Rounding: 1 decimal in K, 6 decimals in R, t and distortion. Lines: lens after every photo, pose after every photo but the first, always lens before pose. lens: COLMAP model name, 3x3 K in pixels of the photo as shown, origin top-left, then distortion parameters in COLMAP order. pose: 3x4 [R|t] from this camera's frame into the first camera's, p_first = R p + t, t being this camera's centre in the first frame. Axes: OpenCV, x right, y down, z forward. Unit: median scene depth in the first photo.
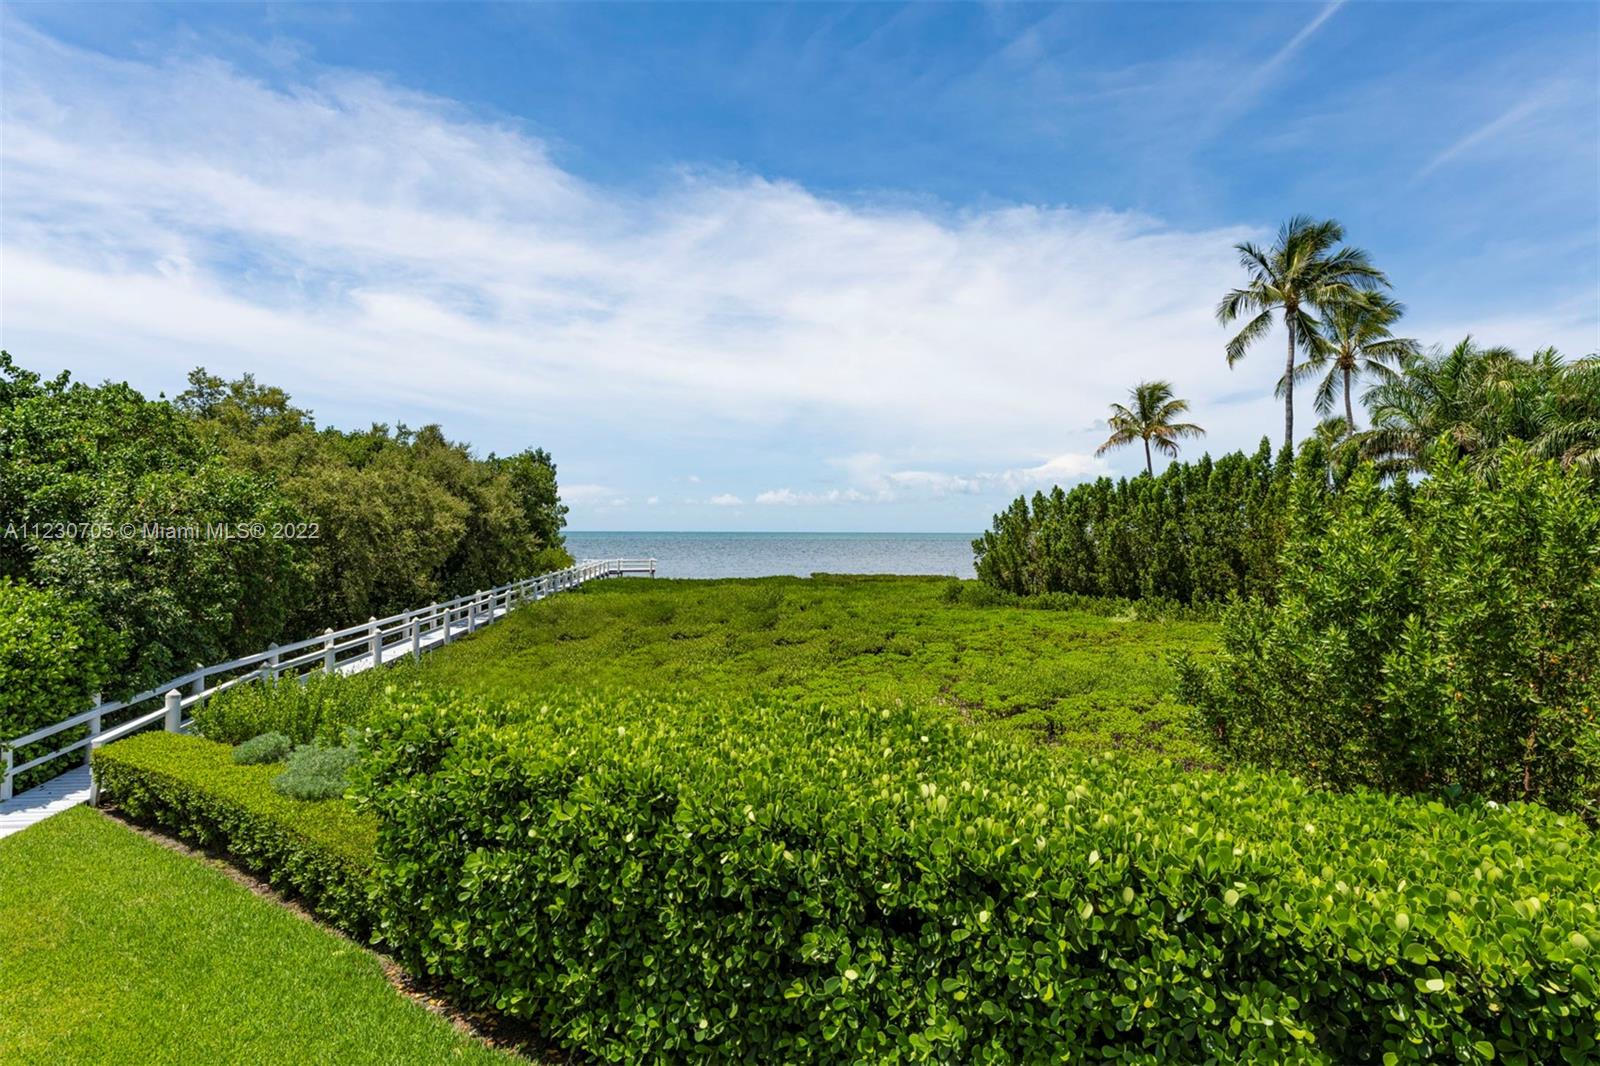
lens RADIAL K [[821.3, 0, 798.1], [0, 821.3, 534.7], [0, 0, 1]] dist [-0.000948, -0.000073]
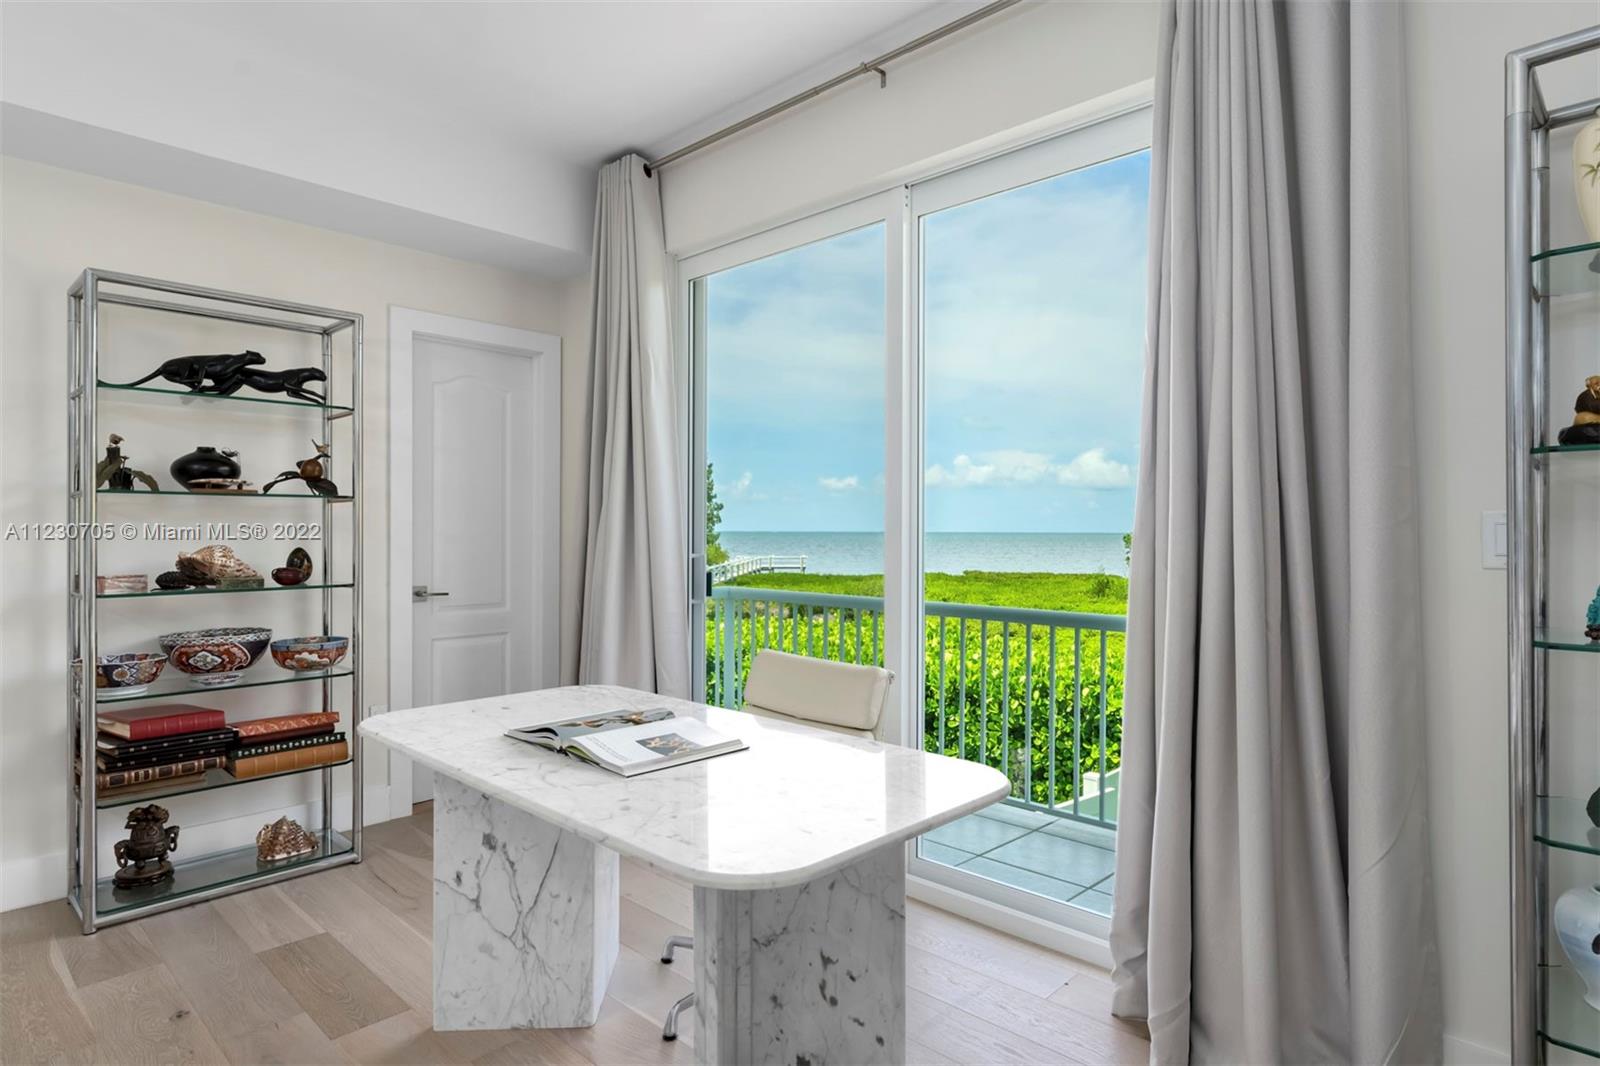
lens RADIAL K [[868.1, 0, 794.8], [0, 868.1, 528.1], [0, 0, 1]] dist [-0.004729, 0.001189]
pose [[0.982604, -0.002070, -0.185703, 0.017558], [0.000754, 0.999974, -0.007157, 0.005624], [0.185713, 0.006892, 0.982580, -0.079391]]
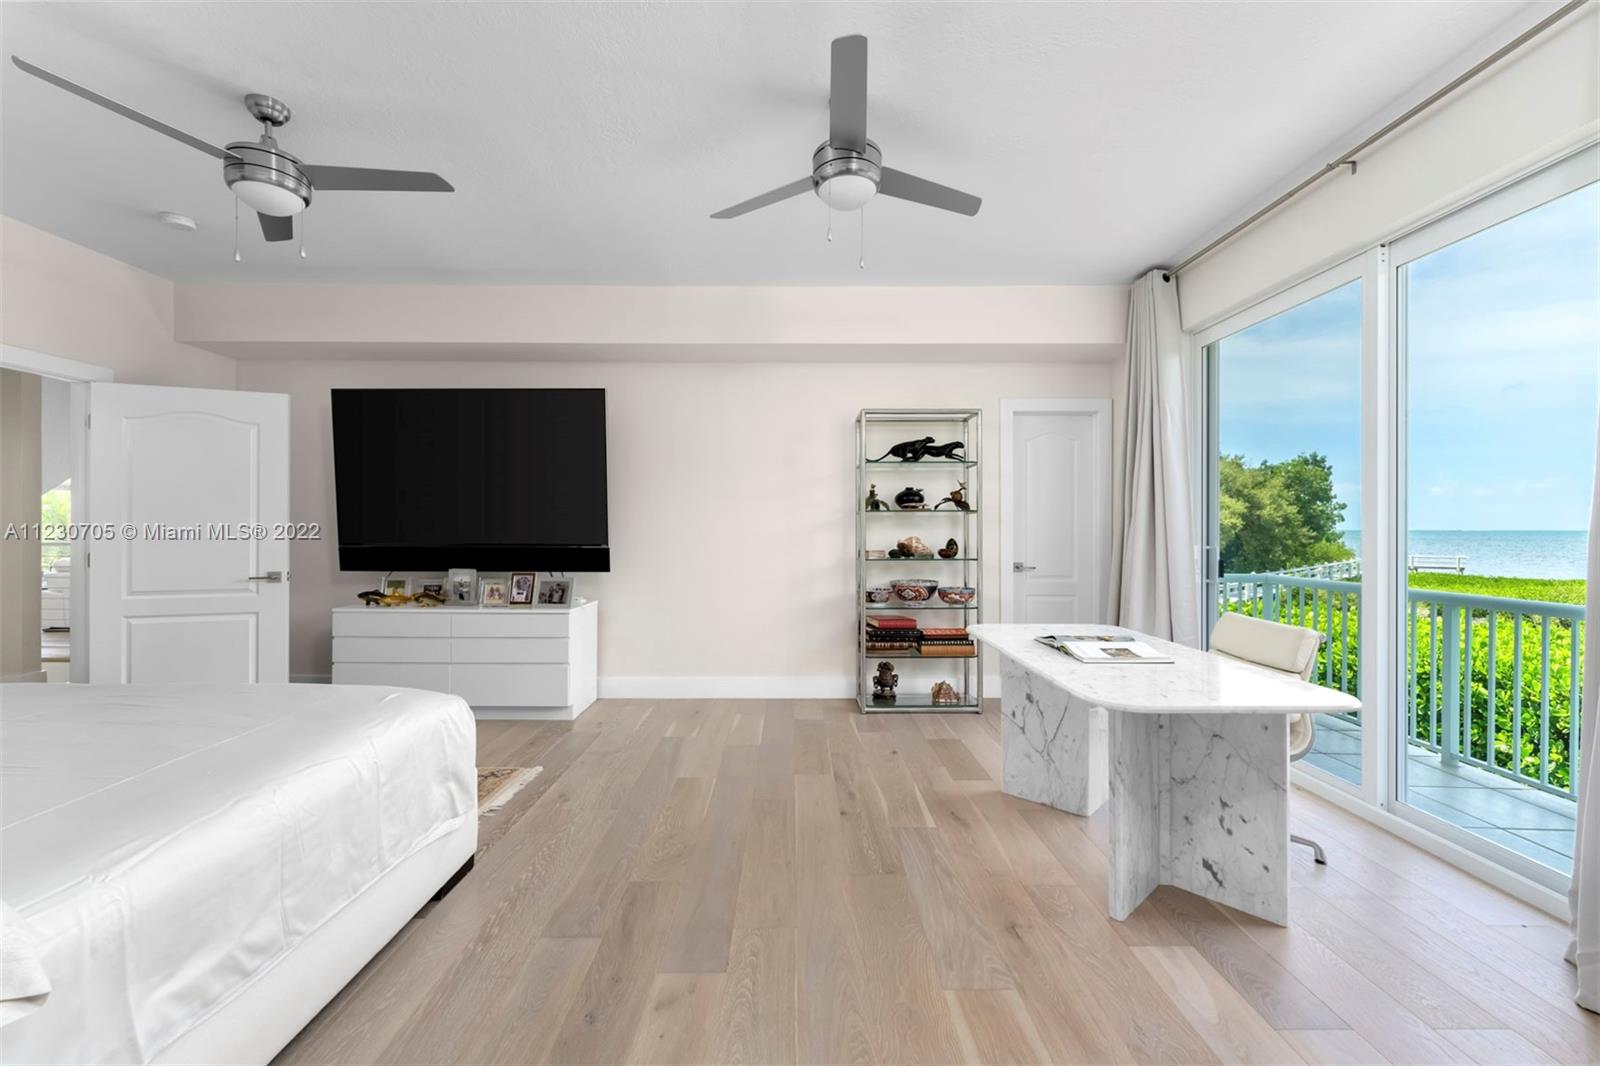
lens RADIAL K [[642.3, 0, 805.5], [0, 642.3, 528.3], [0, 0, 1]] dist [0.010047, 0.000230]
pose [[0.563349, -0.003782, -0.826210, 0.029381], [-0.001742, 0.999982, -0.005766, 0.005706], [0.826217, 0.004688, 0.563332, -0.088169]]
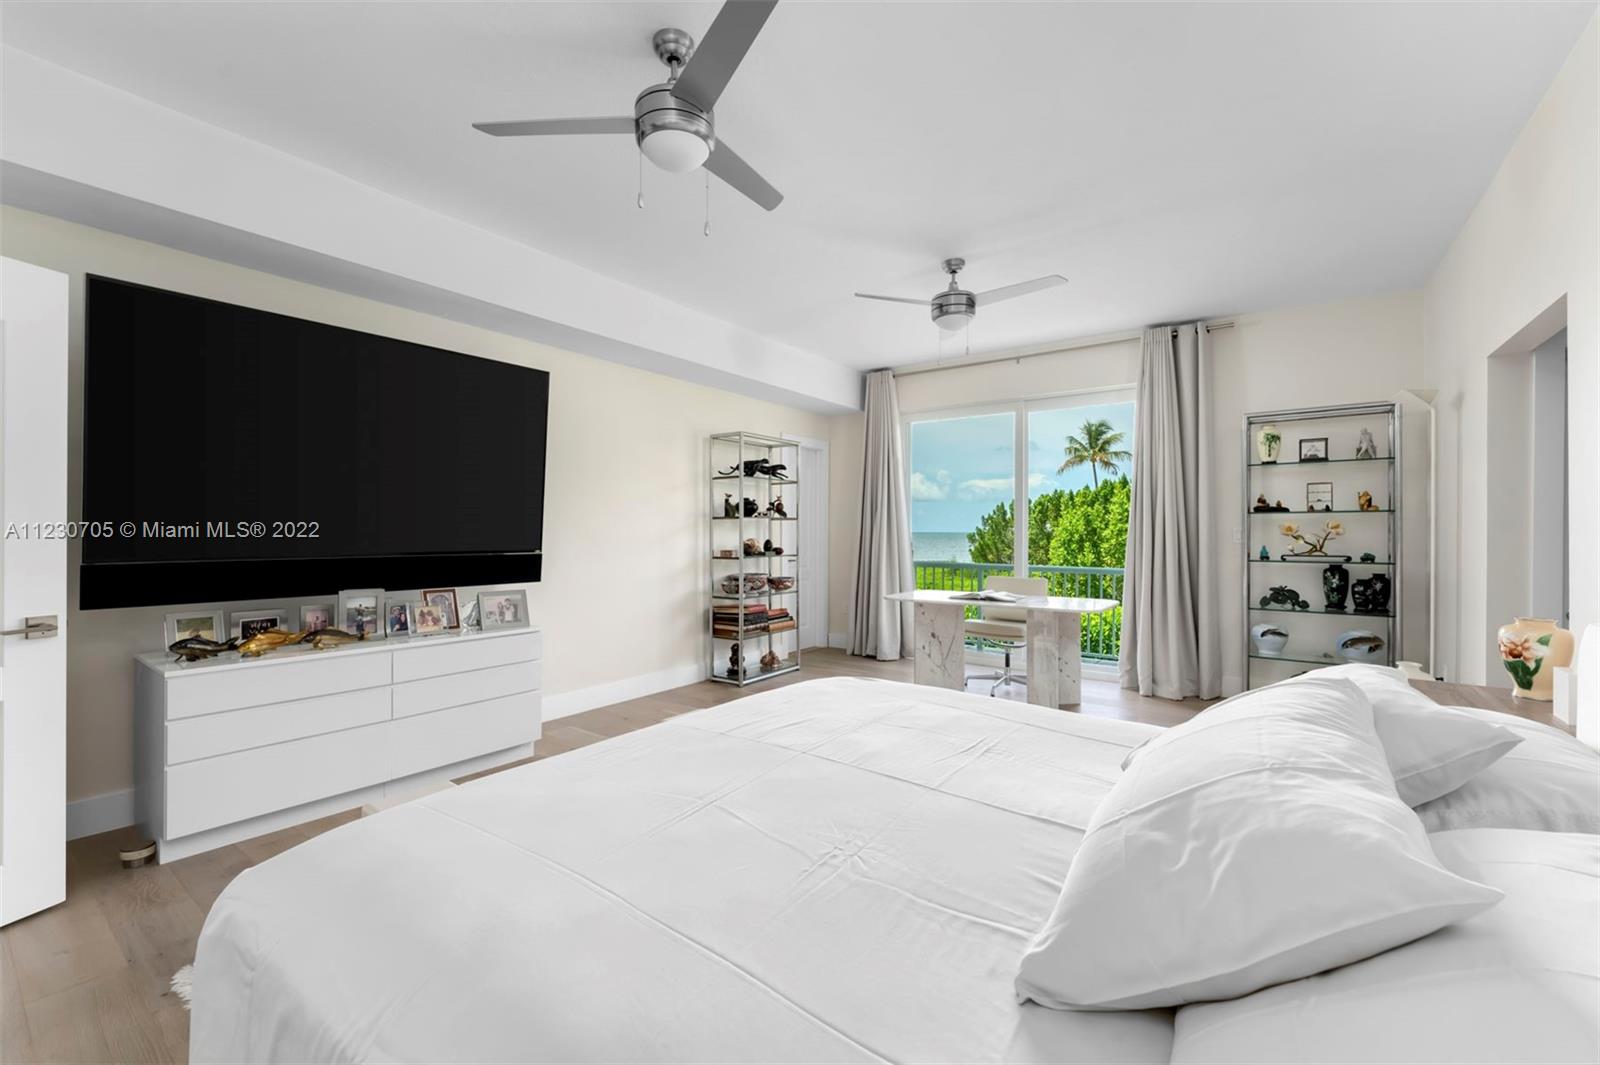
lens RADIAL K [[642.3, 0, 809.3], [0, 642.3, 522.2], [0, 0, 1]] dist [0.010047, 0.000230]
pose [[0.999043, -0.003003, -0.043632, -0.013265], [0.002225, 0.999838, -0.017872, 0.005617], [0.043679, 0.017757, 0.998888, -0.127279]]
